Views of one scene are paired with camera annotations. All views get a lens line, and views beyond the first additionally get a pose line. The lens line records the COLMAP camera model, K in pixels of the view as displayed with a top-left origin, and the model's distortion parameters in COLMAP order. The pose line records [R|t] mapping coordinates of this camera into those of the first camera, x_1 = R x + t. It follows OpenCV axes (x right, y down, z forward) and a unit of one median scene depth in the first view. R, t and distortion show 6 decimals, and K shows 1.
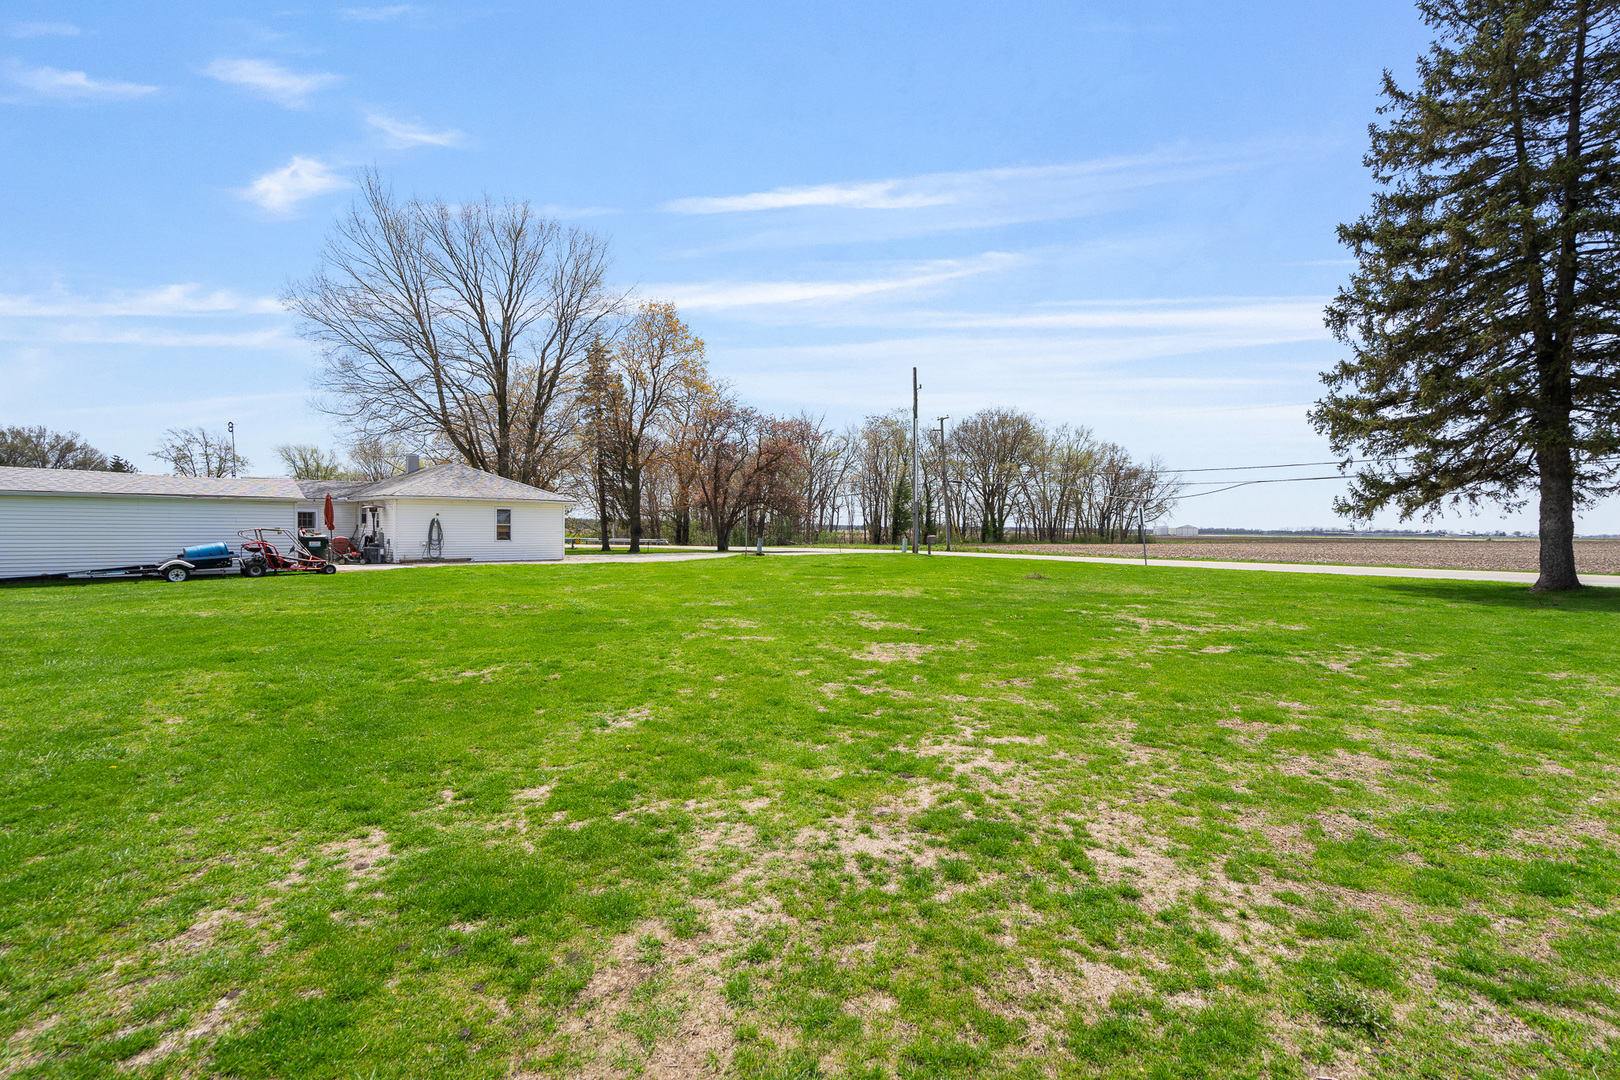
lens RADIAL K [[746.6, 0, 807.3], [0, 746.6, 541.4], [0, 0, 1]] dist [0.001853, -0.000165]
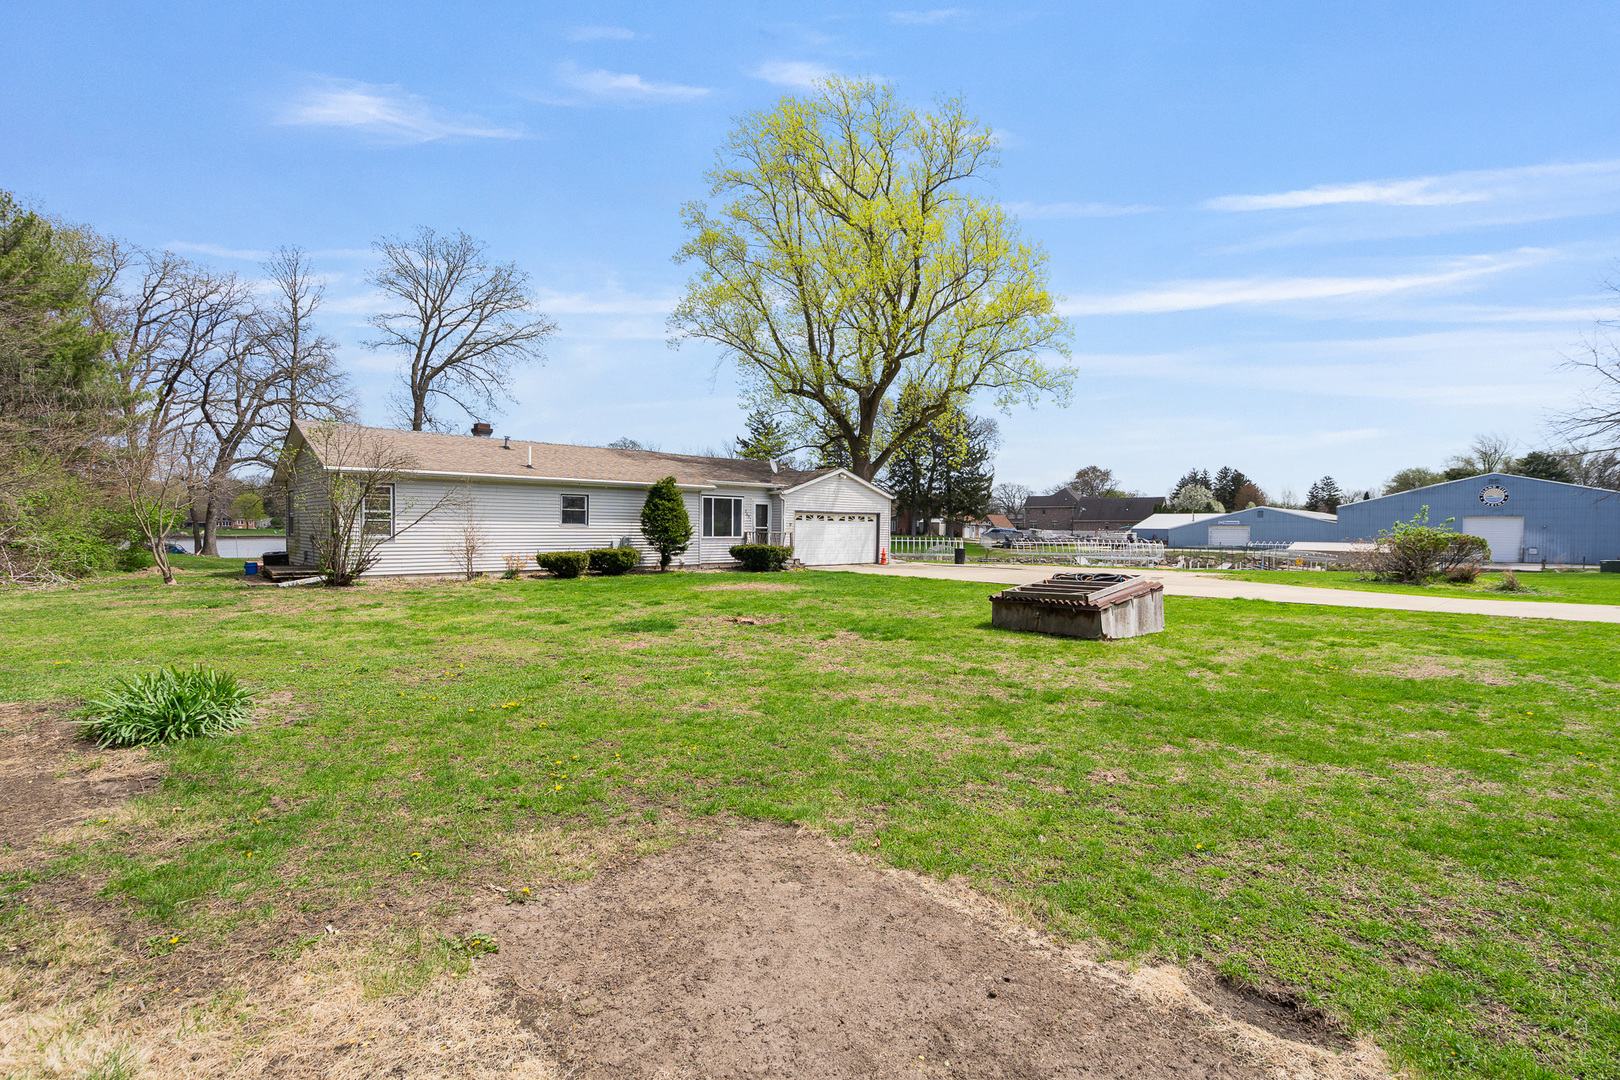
lens RADIAL K [[751.3, 0, 788.5], [0, 751.3, 516.9], [0, 0, 1]] dist [0.000926, 0.000367]
pose [[0.999987, -0.003942, 0.003329, -0.766885], [0.003958, 0.999980, -0.004941, -0.017562], [-0.003309, 0.004954, 0.999982, -0.024451]]
